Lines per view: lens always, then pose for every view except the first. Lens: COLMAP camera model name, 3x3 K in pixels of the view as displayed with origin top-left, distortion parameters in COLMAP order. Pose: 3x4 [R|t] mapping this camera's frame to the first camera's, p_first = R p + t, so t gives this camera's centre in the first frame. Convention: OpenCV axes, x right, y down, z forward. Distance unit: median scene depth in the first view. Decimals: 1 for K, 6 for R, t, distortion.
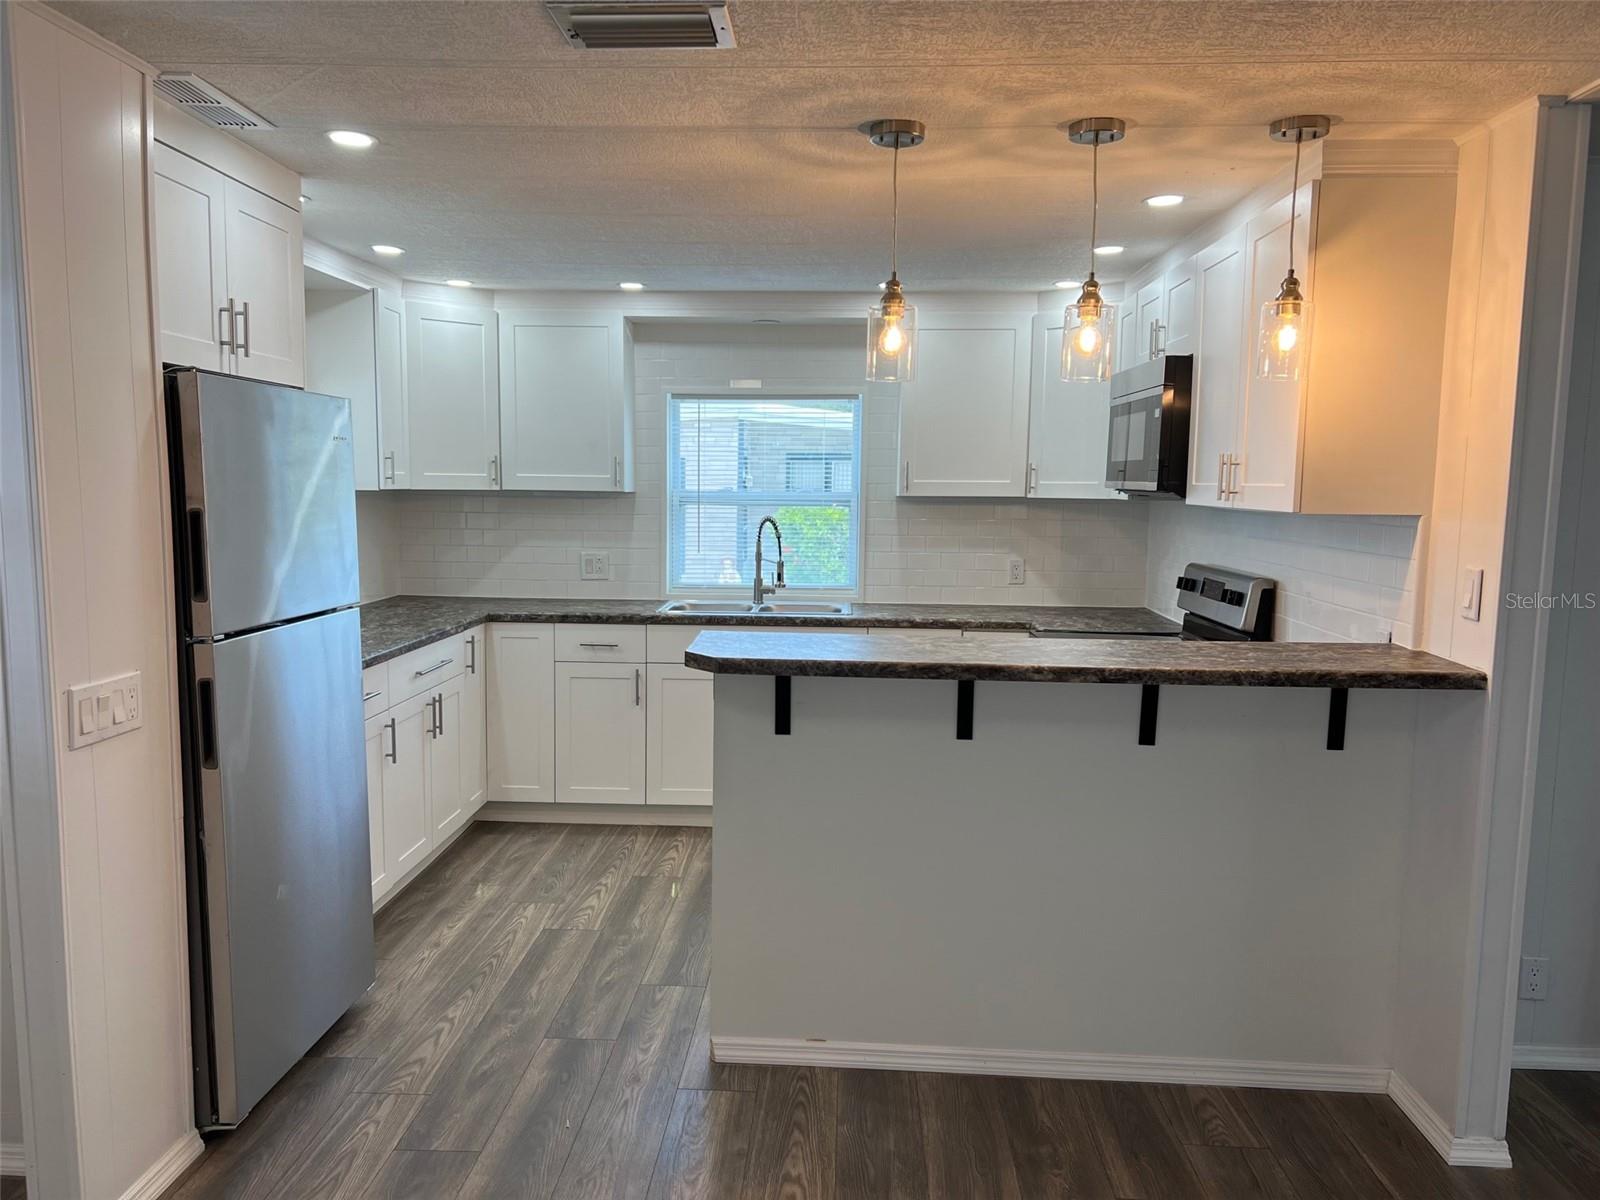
lens RADIAL K [[1213.8, 0, 797.7], [0, 1213.8, 615.4], [0, 0, 1]] dist [0.077652, -0.089998]
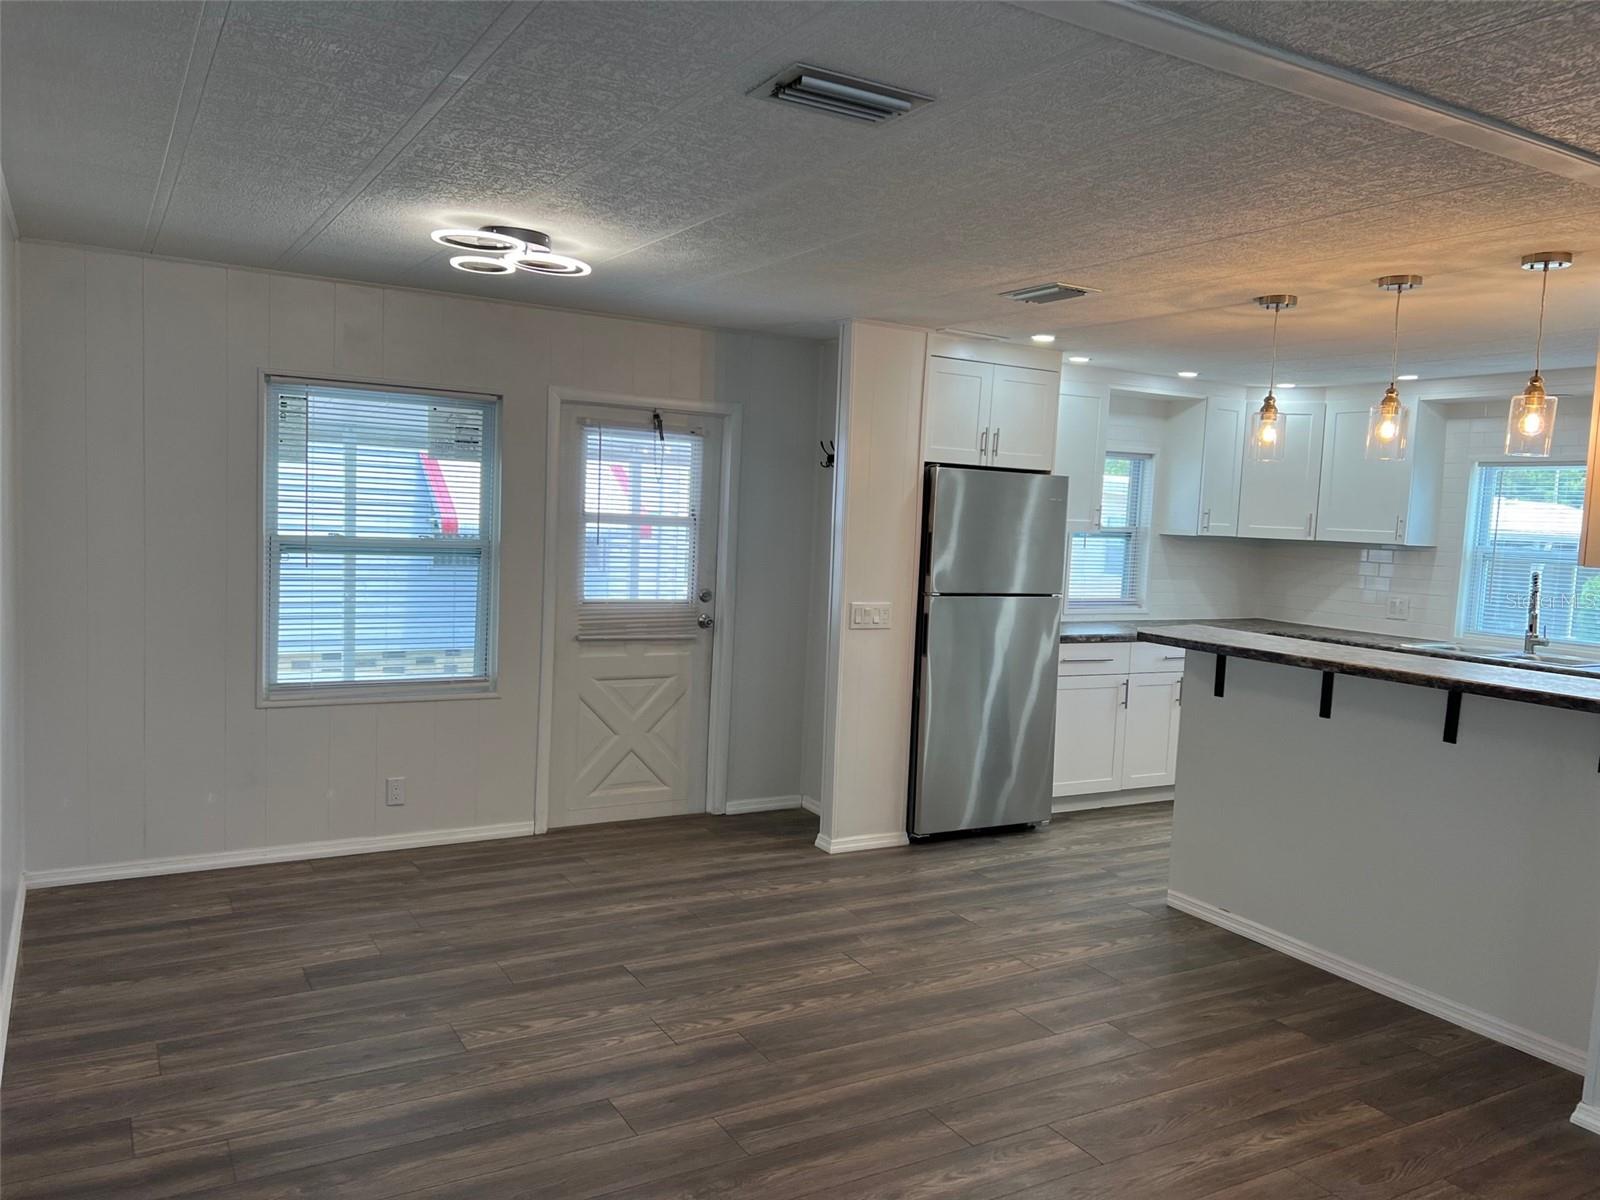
lens RADIAL K [[1213.8, 0, 797.7], [0, 1213.8, 615.4], [0, 0, 1]] dist [0.077652, -0.089998]
pose [[0.543892, 0.087342, -0.834597, 0.780659], [-0.130868, 0.991228, 0.018450, 0.032328], [0.828888, 0.099187, 0.550552, -0.218056]]
